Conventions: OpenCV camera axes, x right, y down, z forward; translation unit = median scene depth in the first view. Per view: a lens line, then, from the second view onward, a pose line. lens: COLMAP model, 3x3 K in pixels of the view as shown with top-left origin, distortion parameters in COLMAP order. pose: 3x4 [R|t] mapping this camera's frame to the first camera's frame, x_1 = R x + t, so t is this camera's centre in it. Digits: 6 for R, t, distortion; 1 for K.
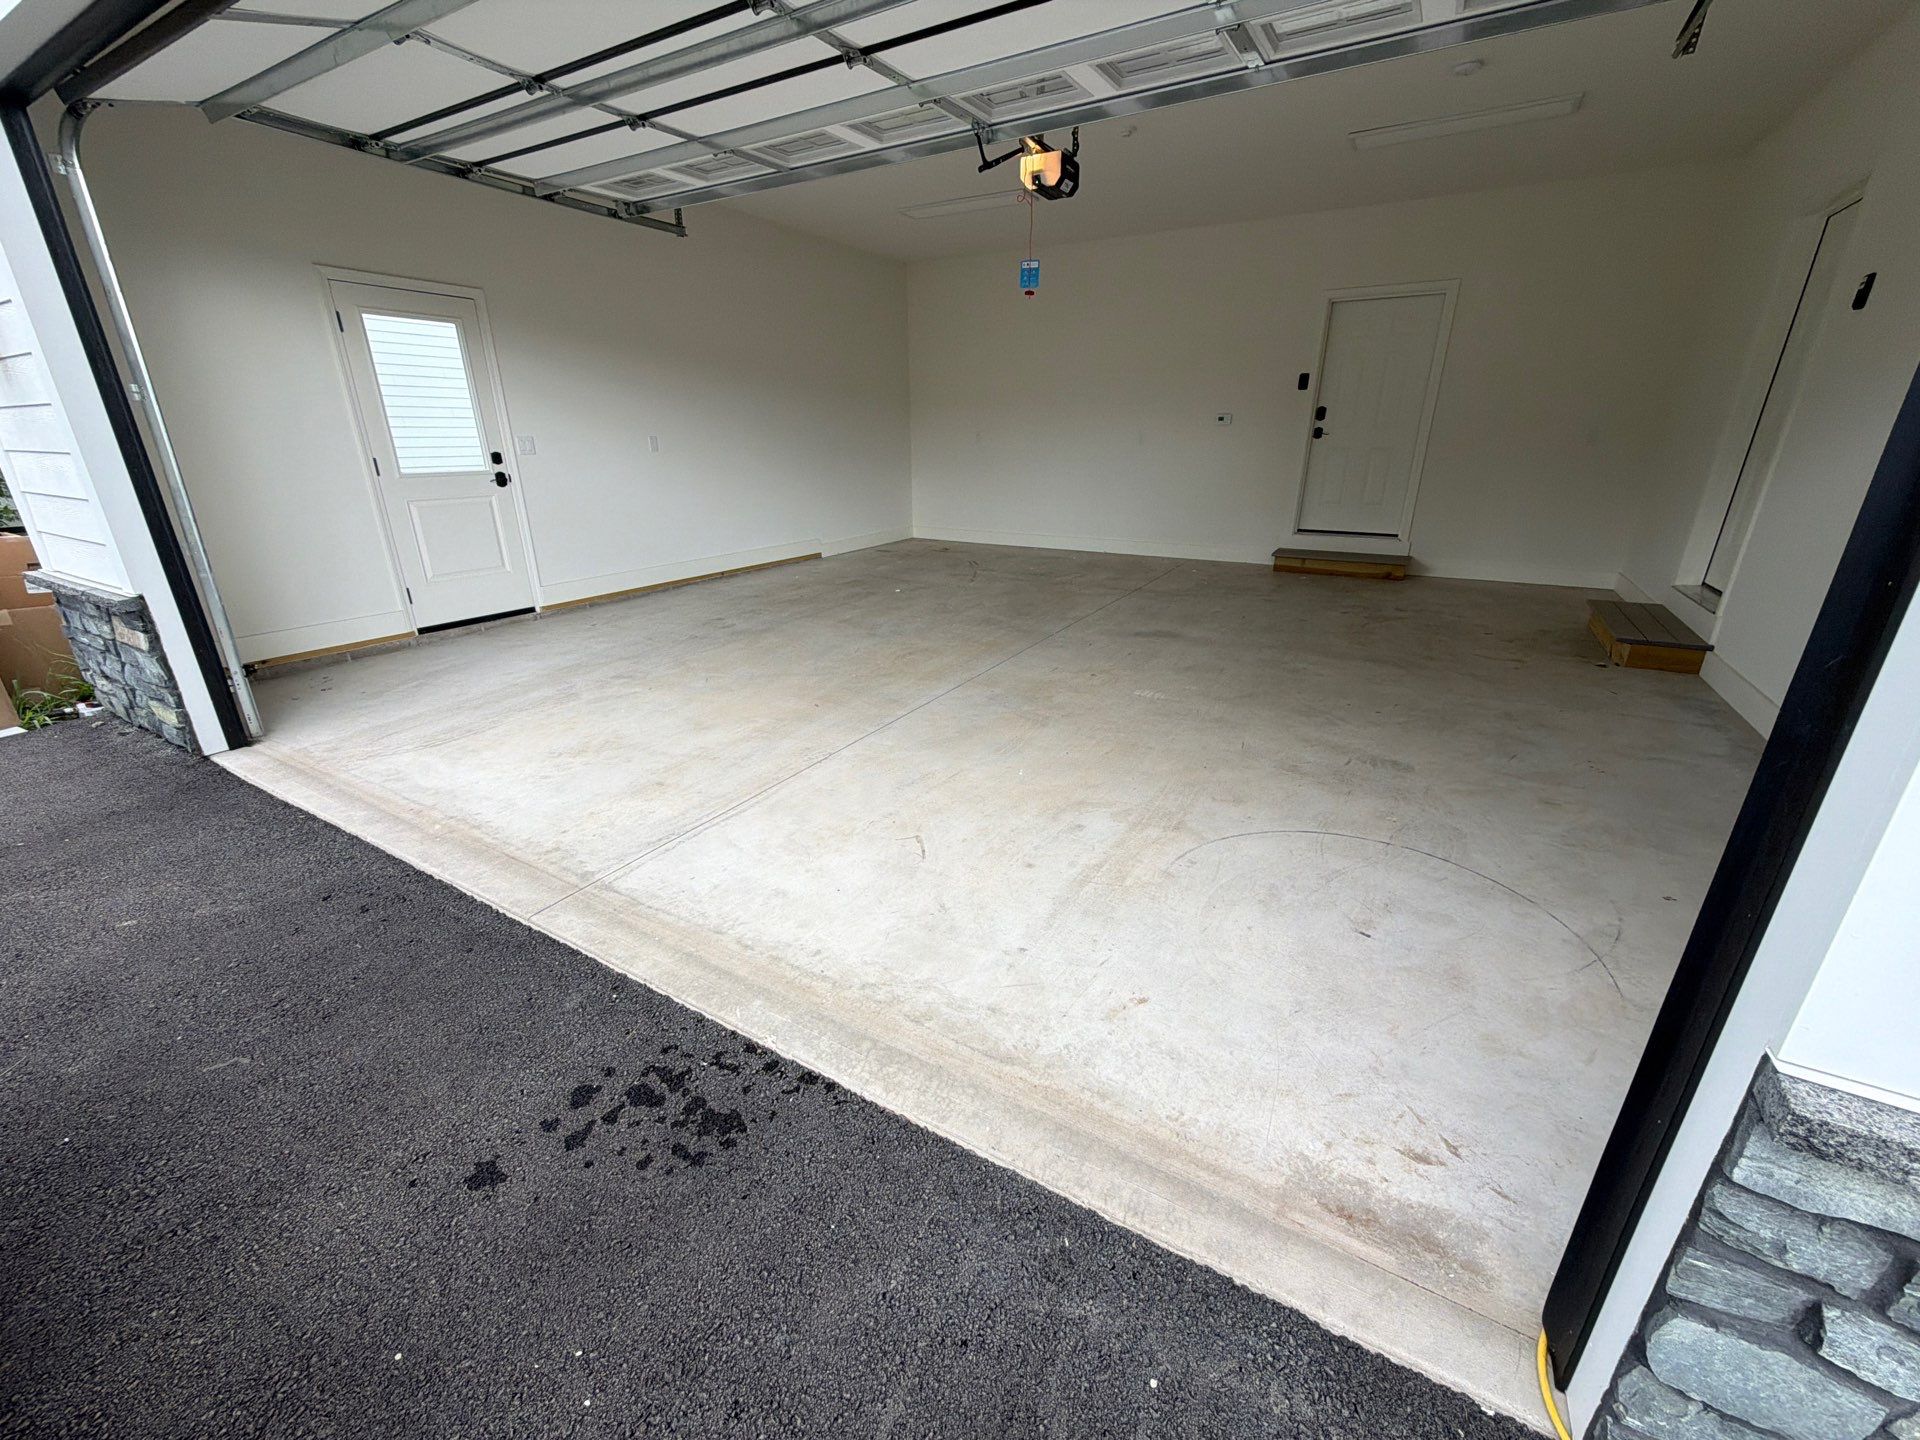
lens RADIAL K [[763.3, 0, 960.5], [0, 763.3, 718.8], [0, 0, 1]] dist [0.000041, 0.000086]
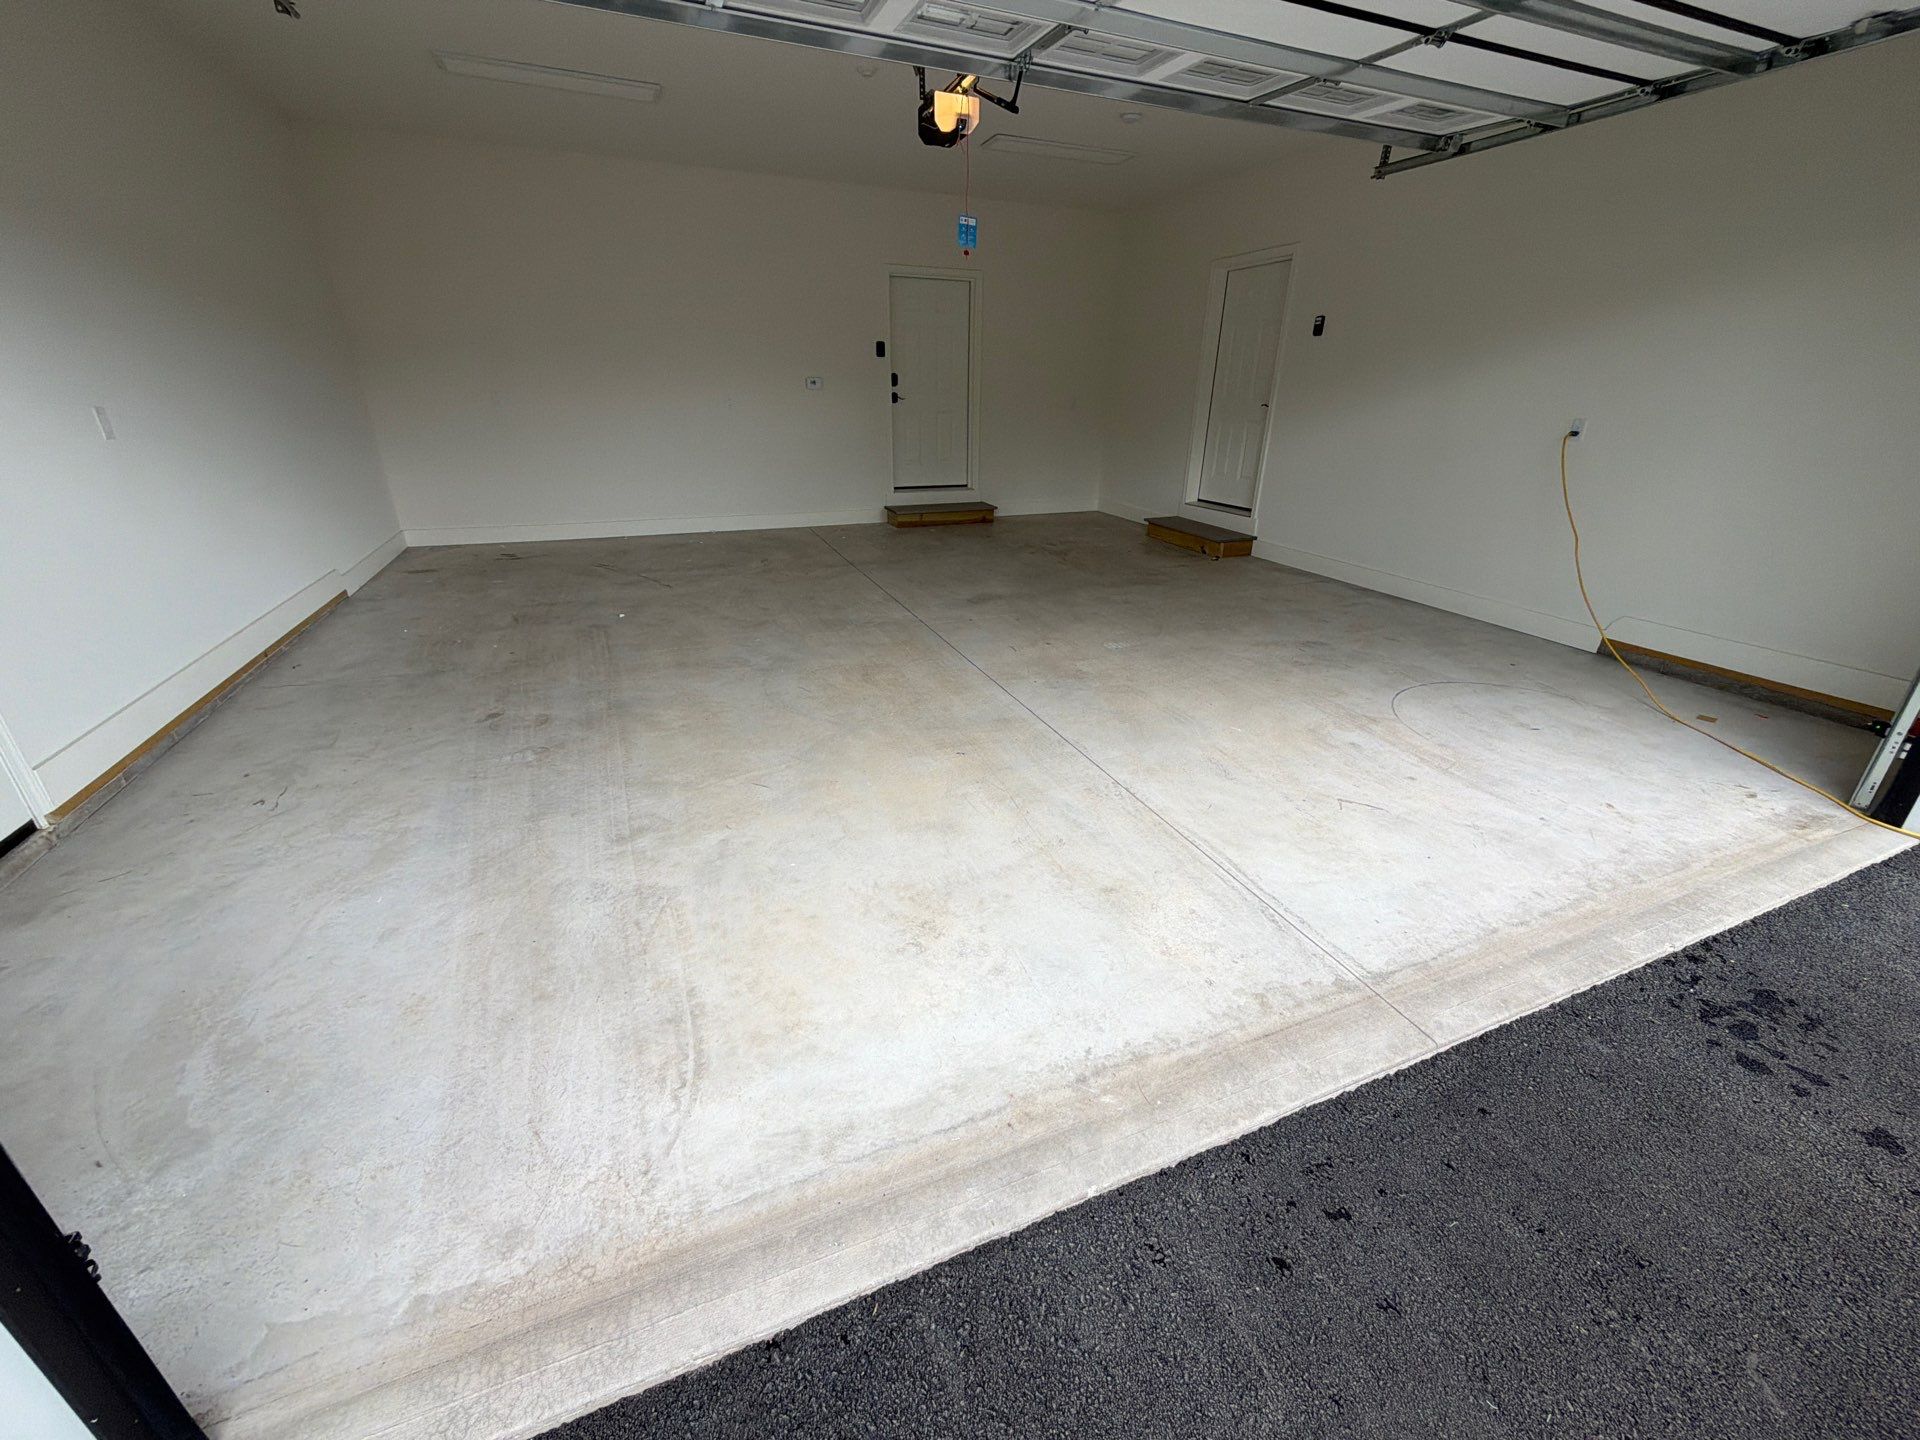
lens RADIAL K [[763.3, 0, 960.5], [0, 763.3, 718.8], [0, 0, 1]] dist [0.000041, 0.000086]
pose [[0.602045, -0.307841, 0.736733, -0.879843], [0.266608, 0.947238, 0.177932, -0.223802], [-0.752636, 0.089296, 0.652353, 0.530797]]
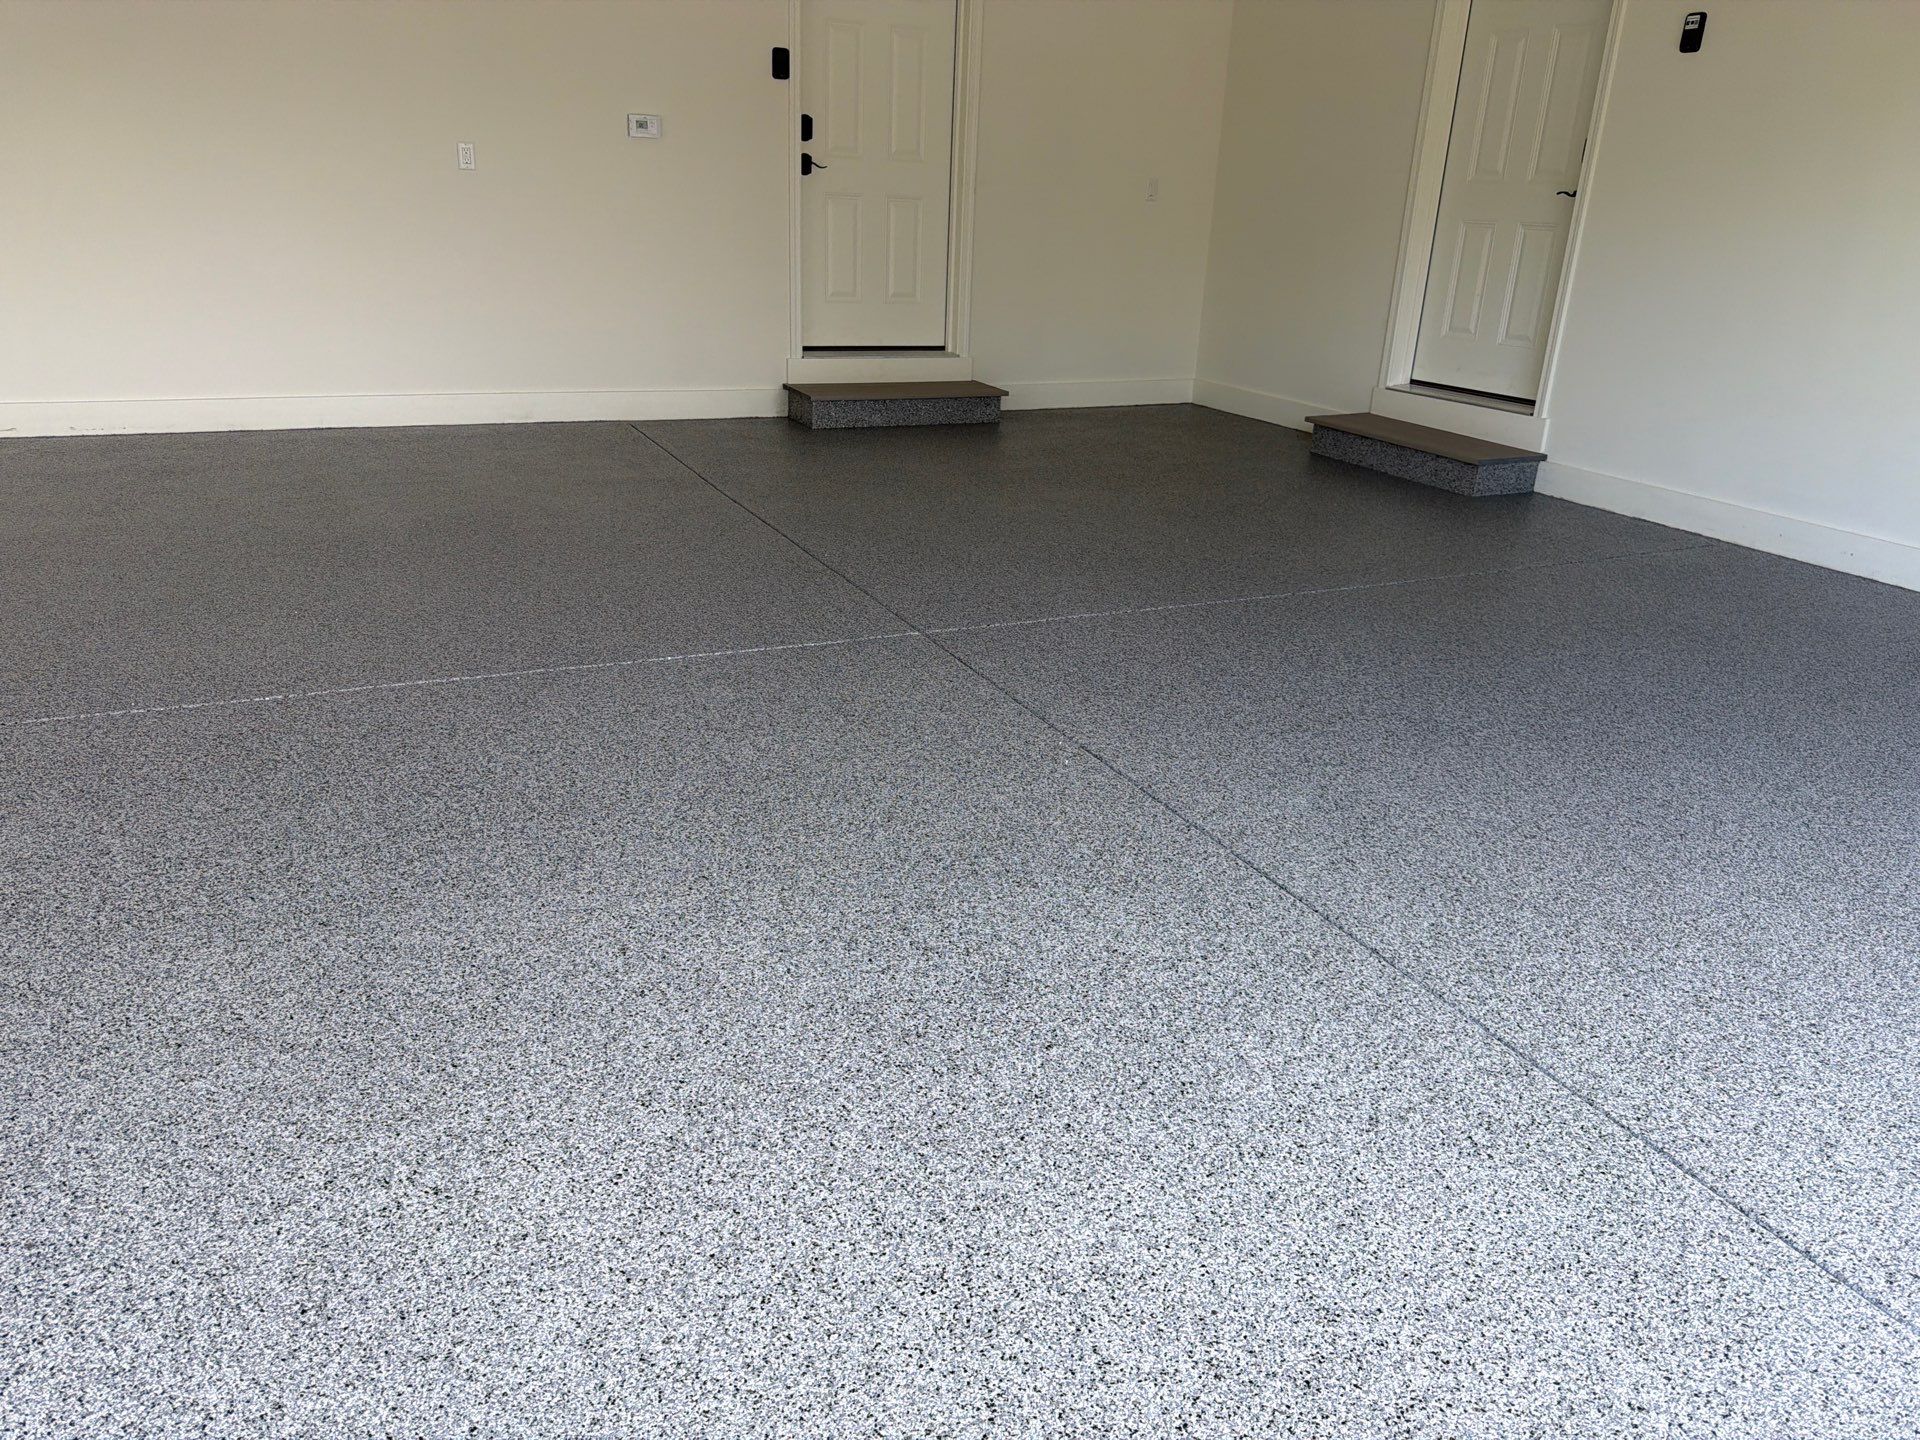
lens RADIAL K [[1360.9, 0, 951.6], [0, 1360.9, 740.1], [0, 0, 1]] dist [0.012869, -0.008988]
pose [[0.549896, -0.285990, 0.784744, -0.724738], [0.254568, 0.952236, 0.168647, -0.255927], [-0.795493, 0.107032, 0.596435, 0.801803]]
